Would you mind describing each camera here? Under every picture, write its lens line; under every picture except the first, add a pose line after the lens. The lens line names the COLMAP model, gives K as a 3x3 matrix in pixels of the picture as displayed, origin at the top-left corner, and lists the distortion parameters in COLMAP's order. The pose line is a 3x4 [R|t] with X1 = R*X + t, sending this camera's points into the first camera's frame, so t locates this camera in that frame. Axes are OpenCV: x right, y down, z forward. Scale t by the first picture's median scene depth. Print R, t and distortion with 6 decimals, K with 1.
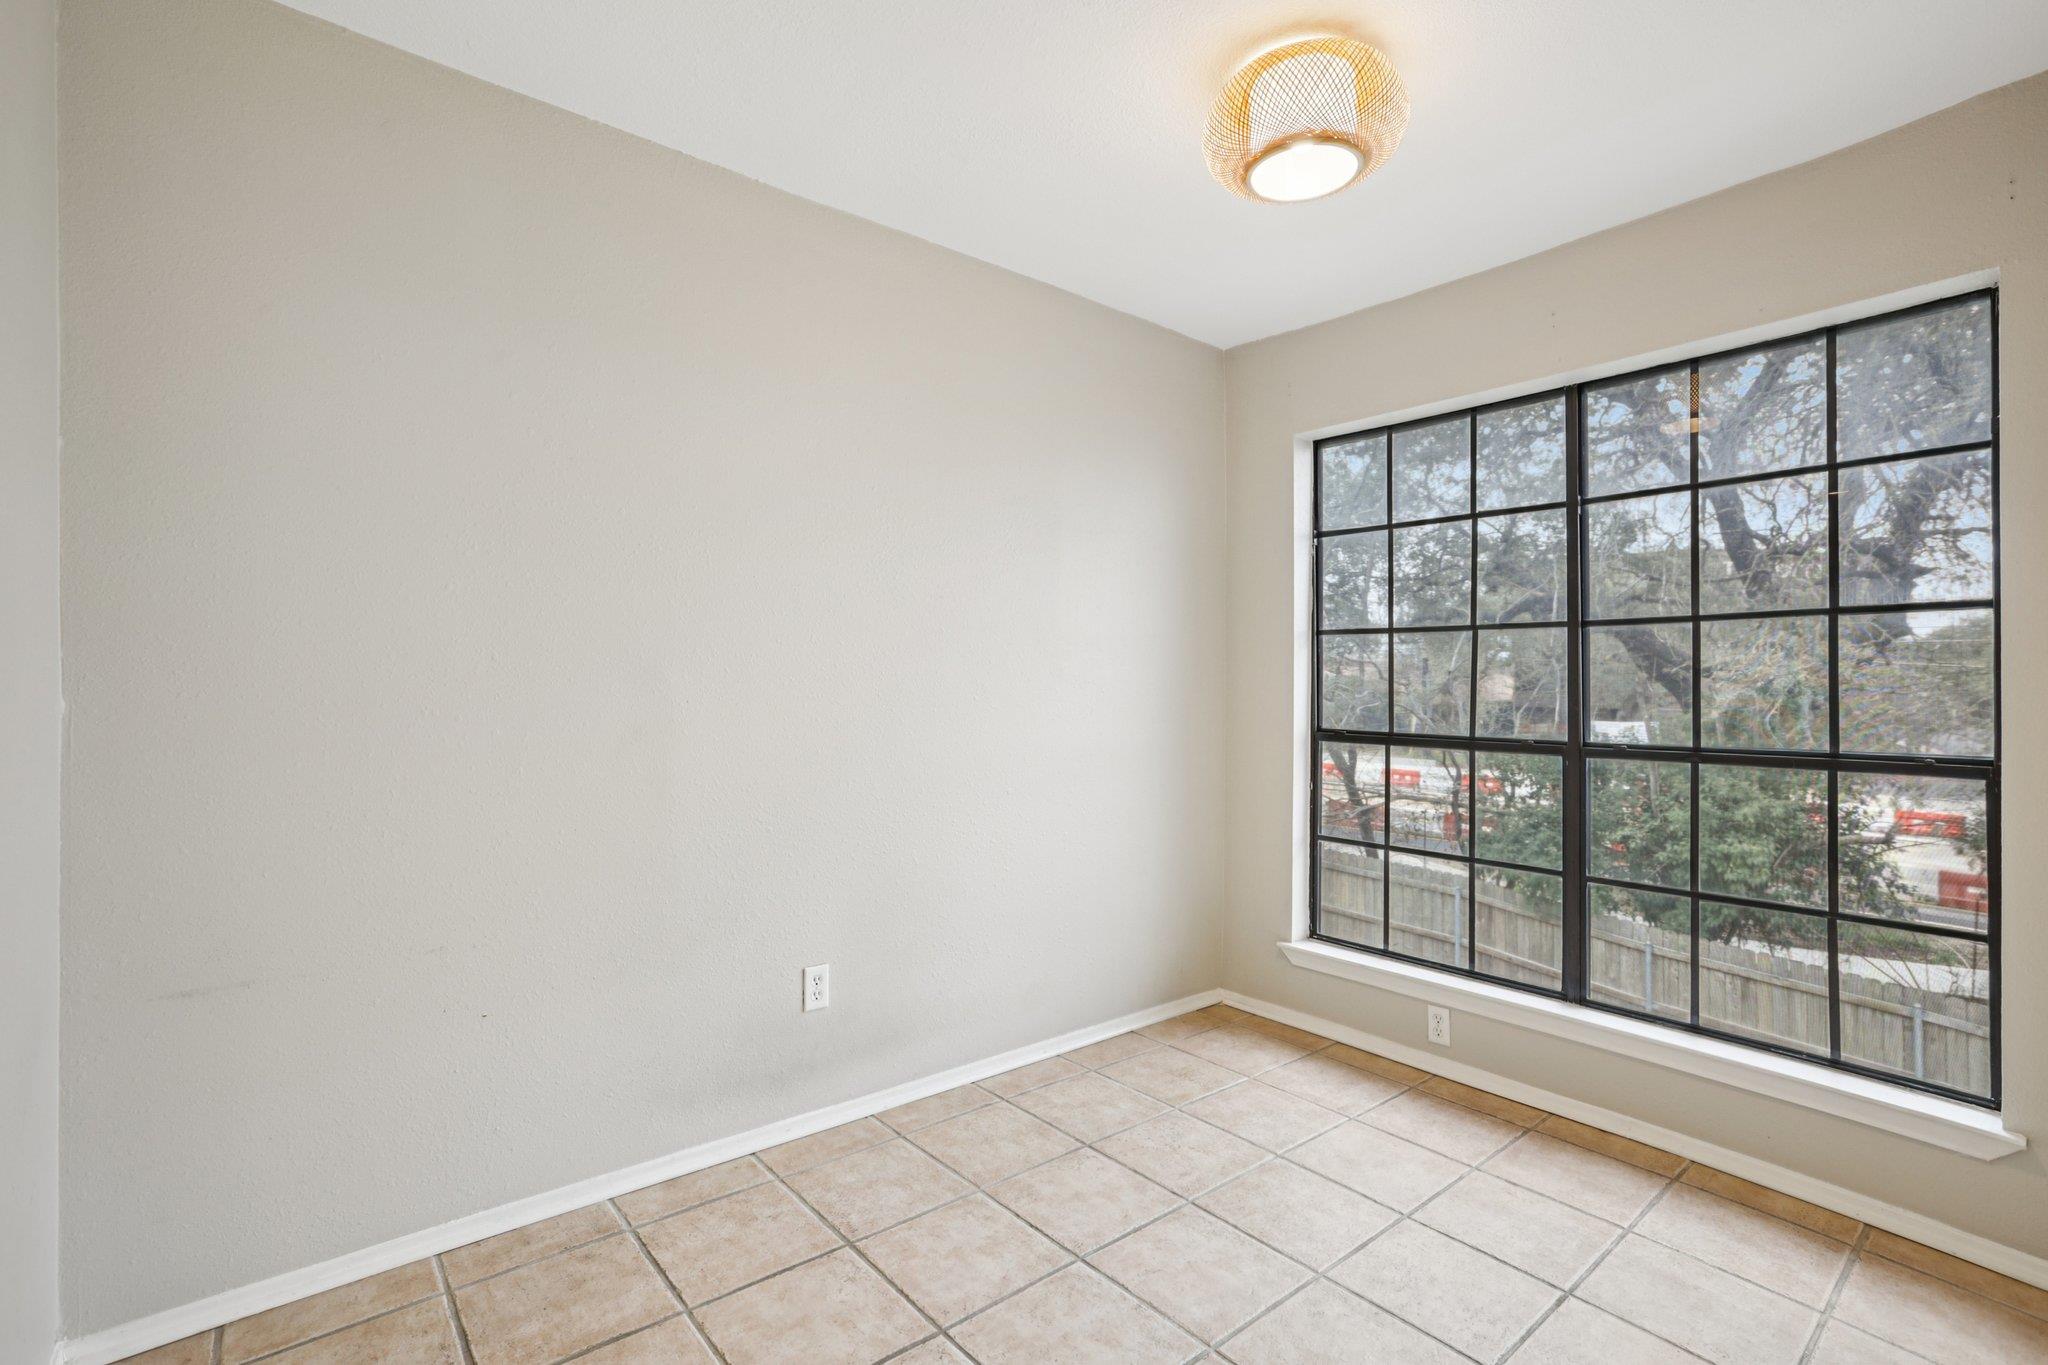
lens RADIAL K [[936.7, 0, 1026.9], [0, 936.7, 673.2], [0, 0, 1]] dist [-0.027091, 0.008862]
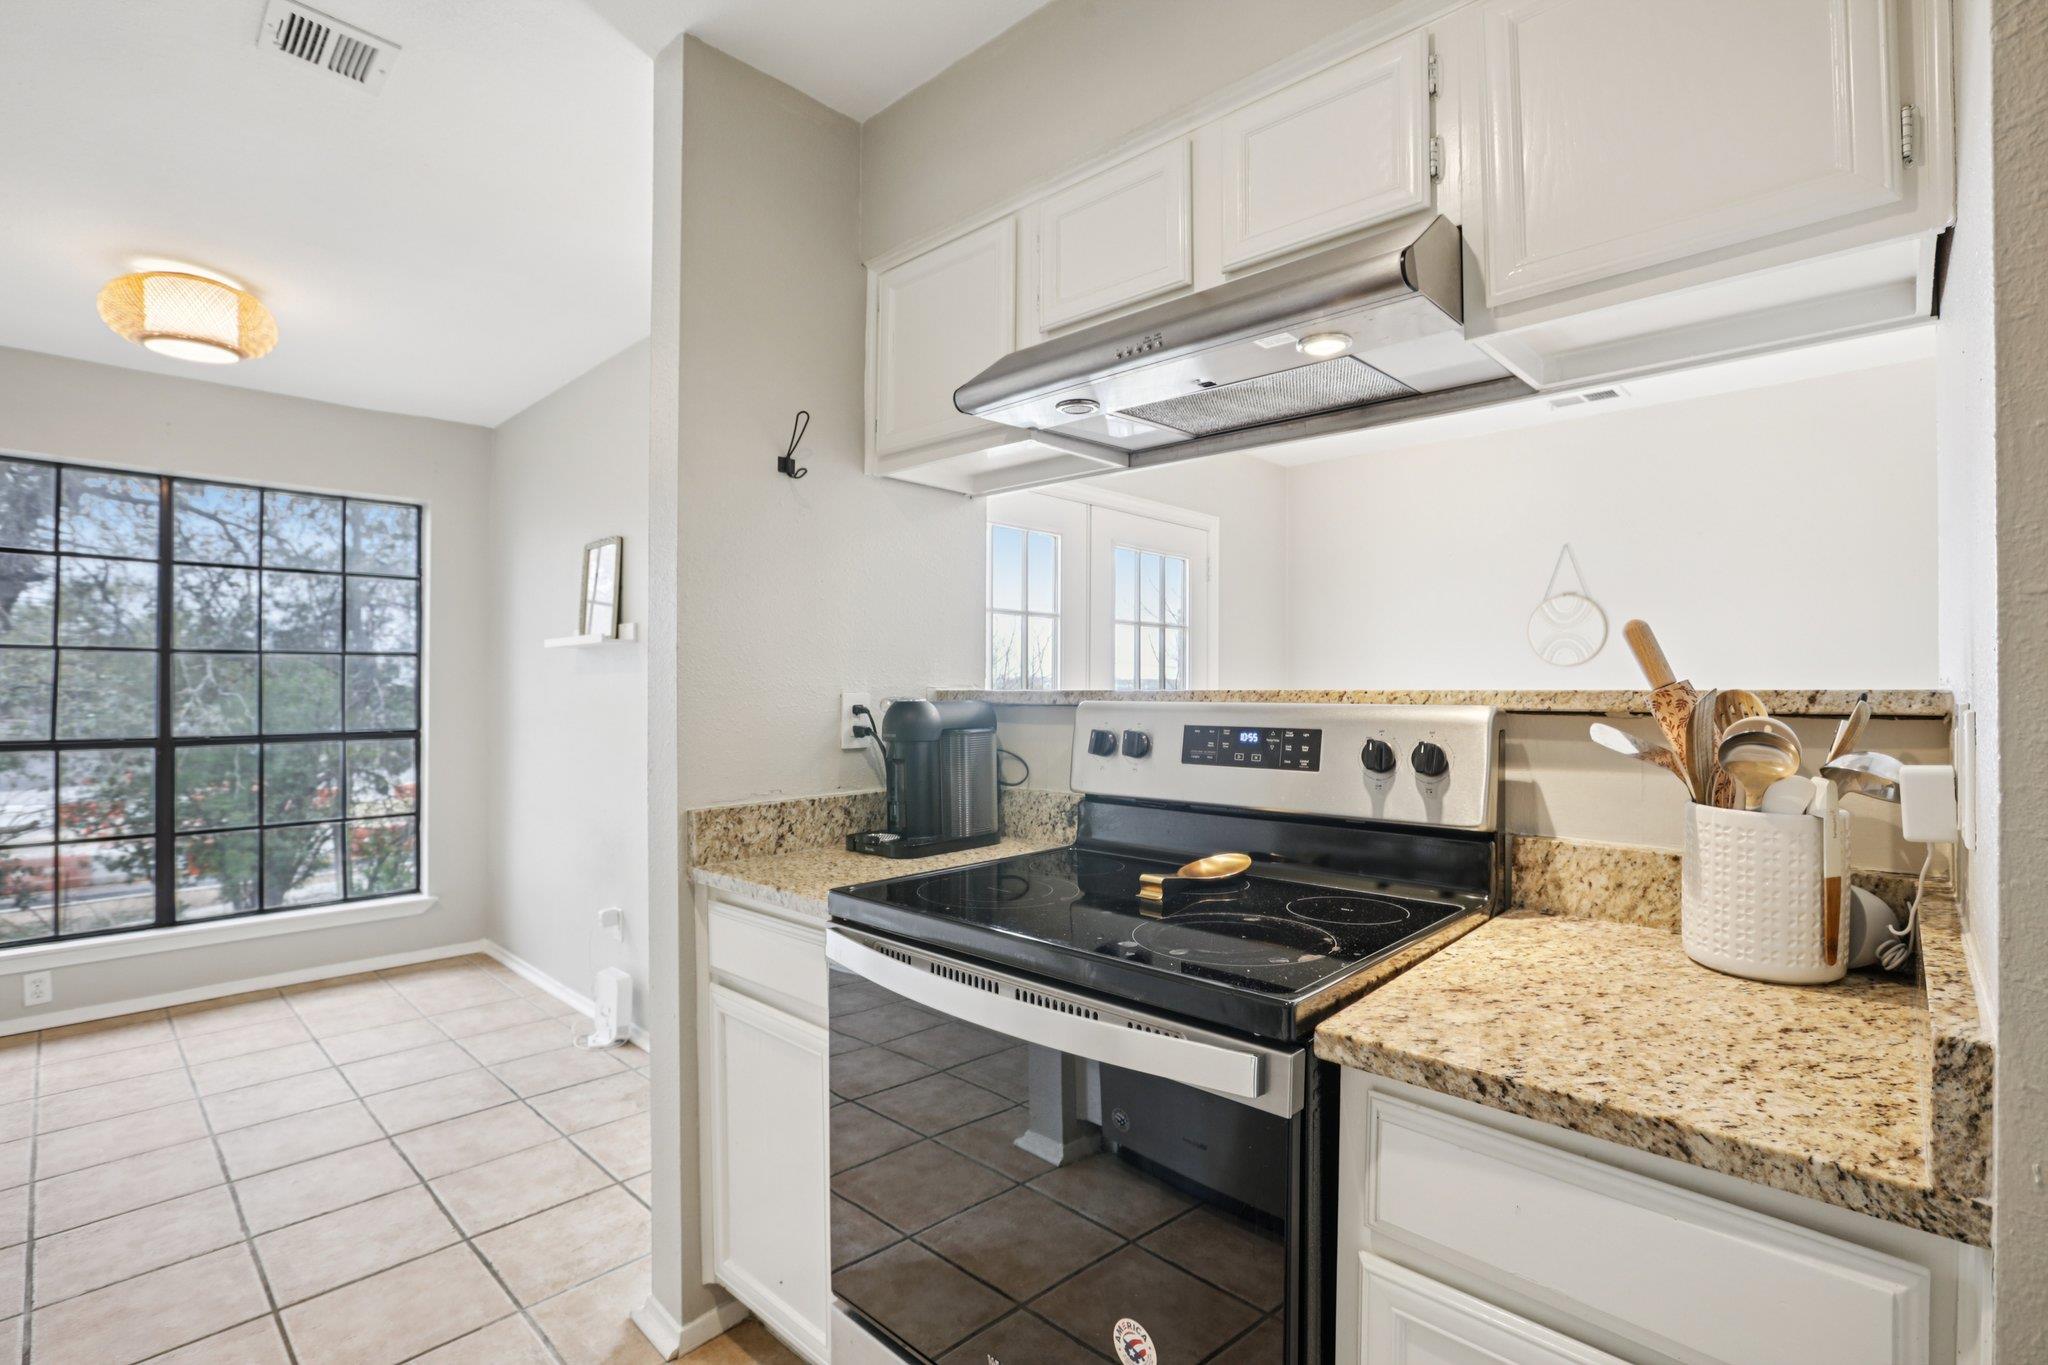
lens RADIAL K [[950.8, 0, 1012.3], [0, 950.8, 685.6], [0, 0, 1]] dist [-0.048201, 0.018303]
pose [[-0.123724, -0.003145, 0.992312, -0.977790], [-0.014066, 0.999900, 0.001416, -0.022977], [-0.992217, -0.013782, -0.123756, -0.076525]]
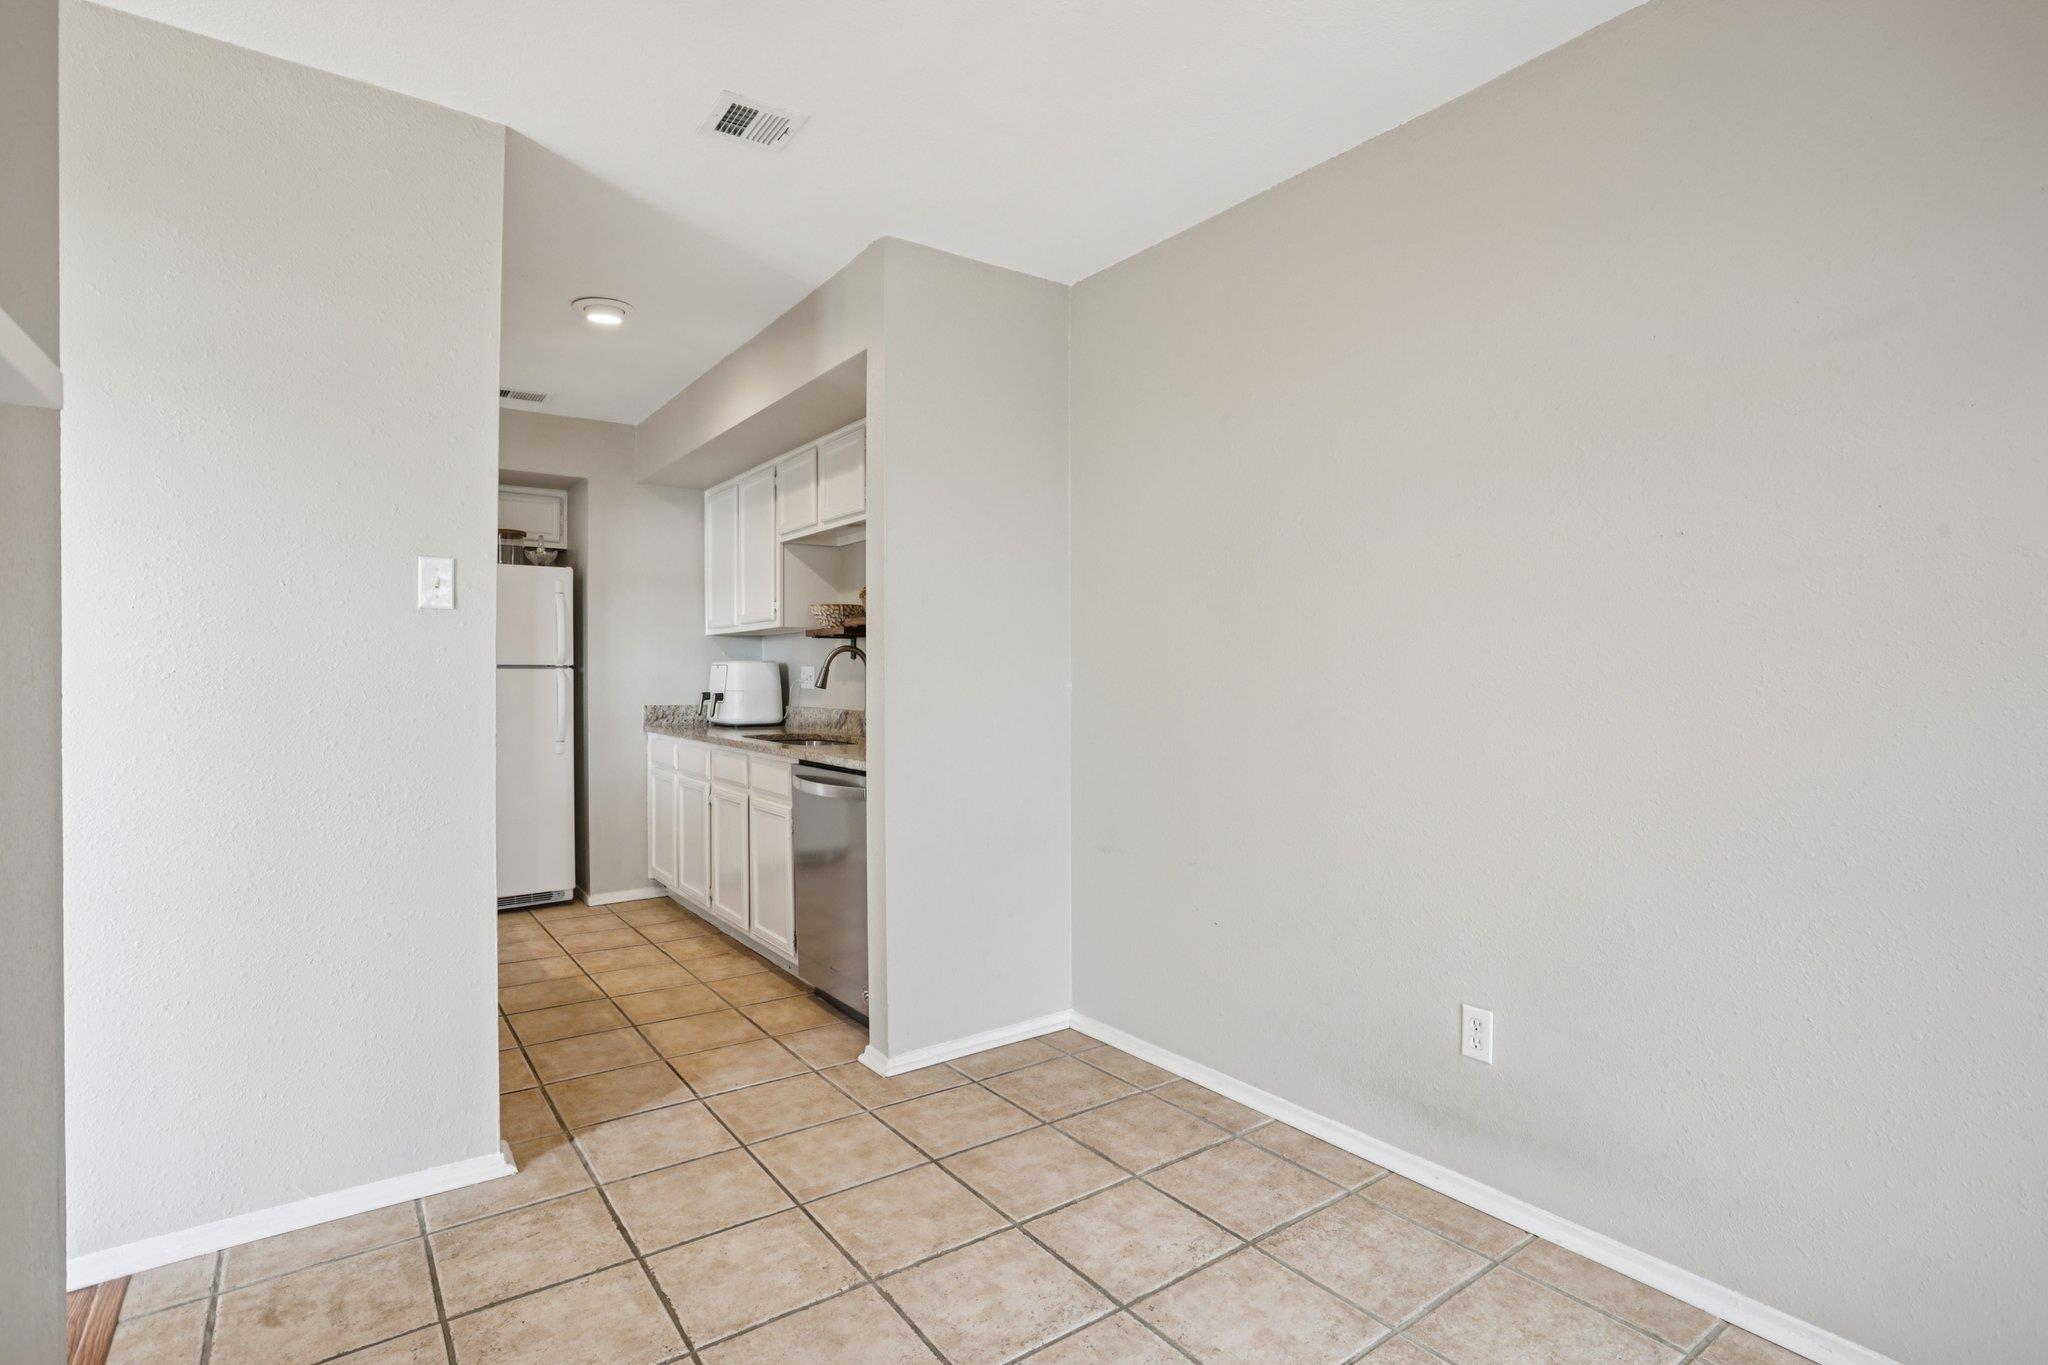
lens RADIAL K [[965.8, 0, 1032.4], [0, 965.8, 684.9], [0, 0, 1]] dist [-0.033493, 0.003914]
pose [[-0.035012, 0.001588, -0.999386, 0.632264], [0.006061, 0.999981, 0.001377, 0.022877], [0.999369, -0.006009, -0.035021, 0.632752]]
